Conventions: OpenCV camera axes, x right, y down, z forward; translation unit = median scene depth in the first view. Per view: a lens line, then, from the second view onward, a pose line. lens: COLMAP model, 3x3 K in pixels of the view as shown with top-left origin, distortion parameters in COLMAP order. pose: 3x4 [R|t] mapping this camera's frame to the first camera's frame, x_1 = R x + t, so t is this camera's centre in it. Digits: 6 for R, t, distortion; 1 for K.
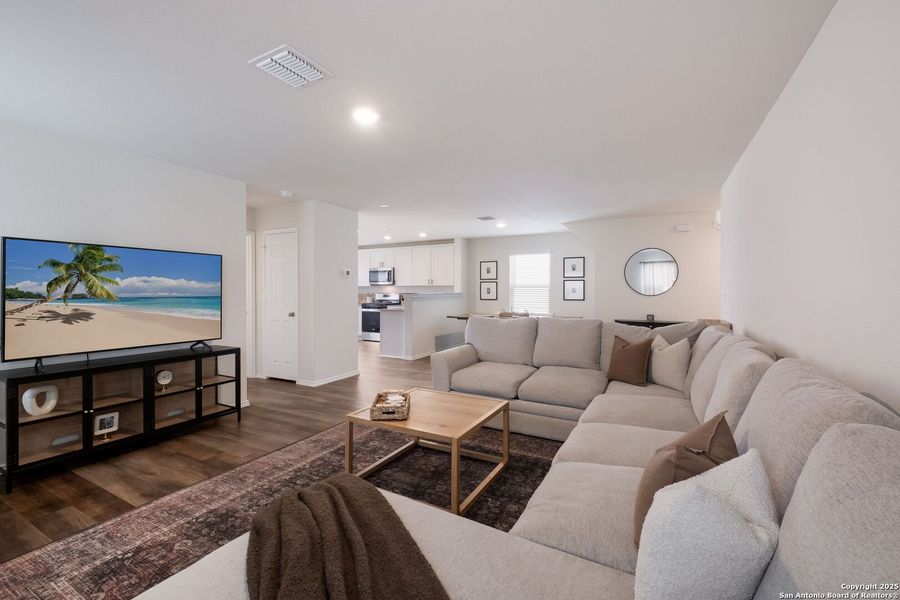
lens RADIAL K [[386.7, 0, 450.9], [0, 386.7, 303.2], [0, 0, 1]] dist [0.005012, -0.004259]
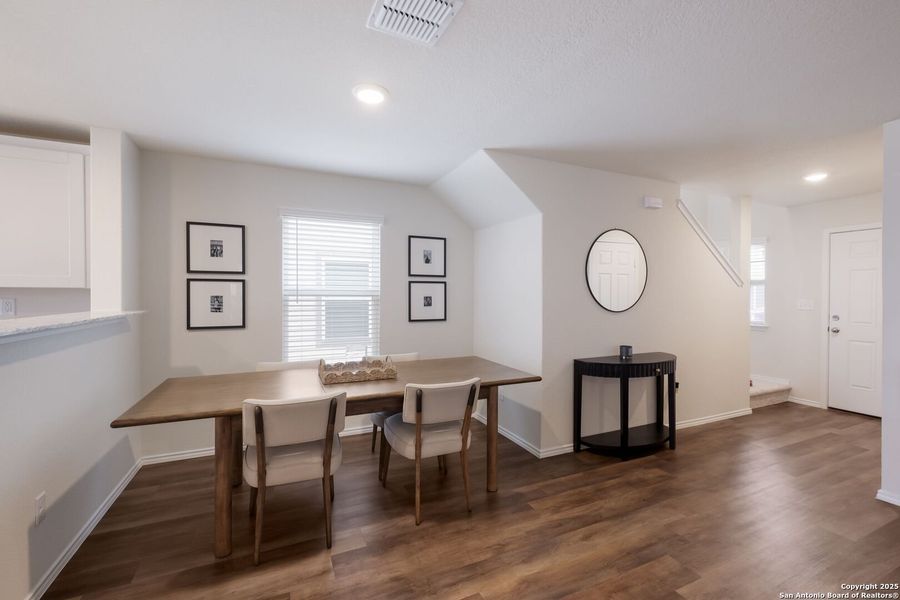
lens RADIAL K [[386.7, 0, 448.5], [0, 386.7, 298.8], [0, 0, 1]] dist [0.005012, -0.004259]
pose [[0.598141, -0.002687, 0.801386, -0.061426], [0.026403, 0.999518, -0.016356, -0.024504], [-0.800956, 0.030942, 0.597923, 0.581401]]
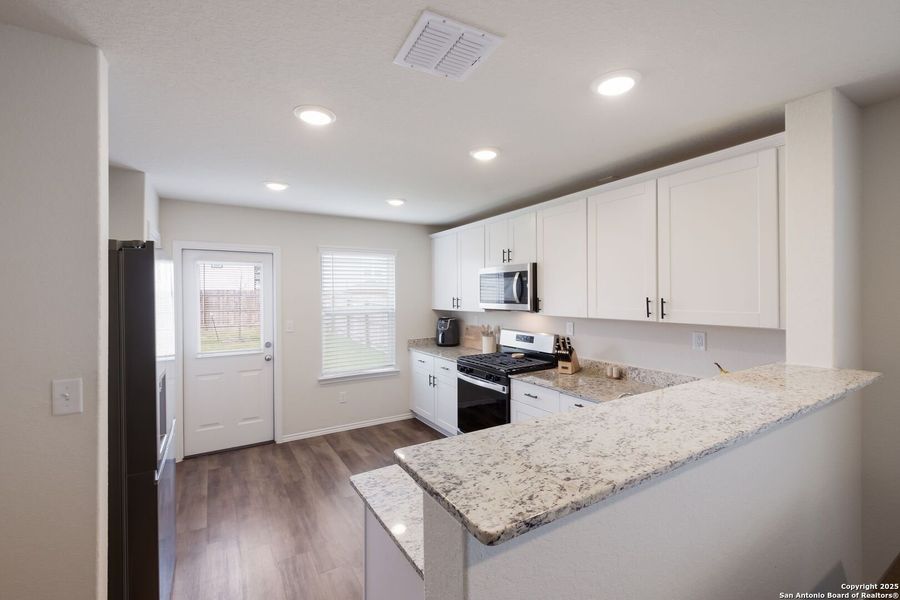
lens RADIAL K [[386.7, 0, 448.6], [0, 386.7, 298.0], [0, 0, 1]] dist [0.005012, -0.004259]
pose [[0.859082, -0.005735, -0.511806, -0.038810], [-0.002254, 0.999885, -0.014987, -0.057783], [0.511833, 0.014029, 0.858970, 0.695573]]
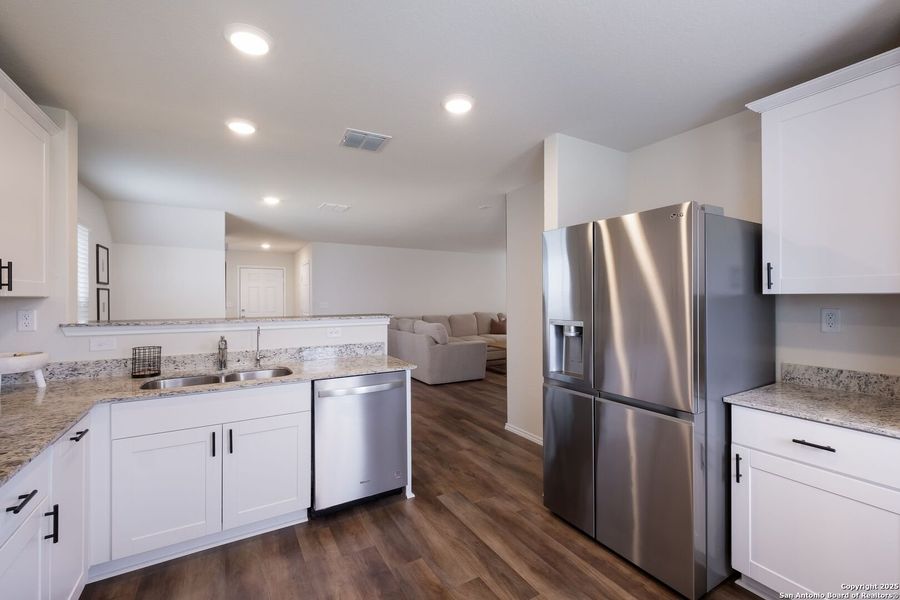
lens RADIAL K [[386.7, 0, 450.1], [0, 386.7, 295.8], [0, 0, 1]] dist [0.005012, -0.004259]
pose [[-0.856463, -0.002966, 0.516200, -0.318953], [0.012975, 0.999544, 0.027270, -0.050424], [-0.516046, 0.030053, -0.856034, 1.040284]]
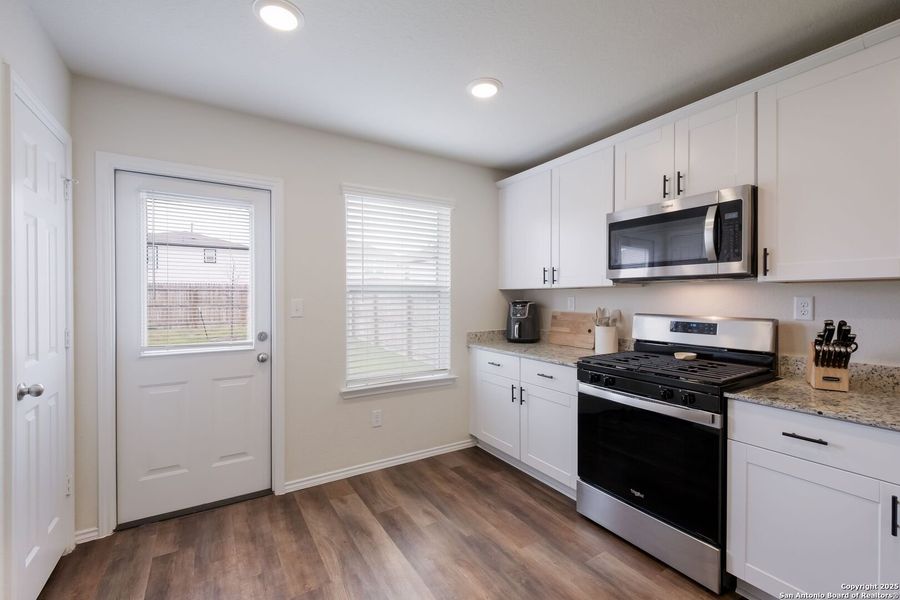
lens RADIAL K [[386.7, 0, 447.8], [0, 386.7, 301.3], [0, 0, 1]] dist [0.005012, -0.004259]
pose [[0.862914, 0.002350, -0.505346, -0.190112], [-0.009188, 0.999897, -0.011040, -0.033578], [0.505268, 0.014169, 0.862846, 0.799616]]
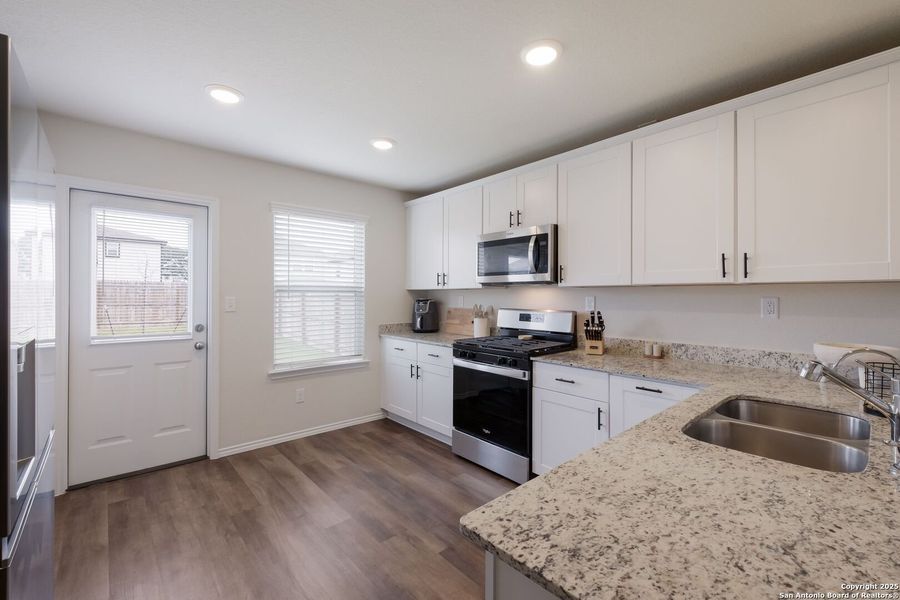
lens RADIAL K [[386.7, 0, 450.3], [0, 386.7, 296.9], [0, 0, 1]] dist [0.005012, -0.004259]
pose [[0.937020, 0.001108, -0.349275, -0.126426], [-0.009155, 0.999729, -0.021391, -0.031713], [0.349156, 0.023241, 0.936776, 0.734795]]
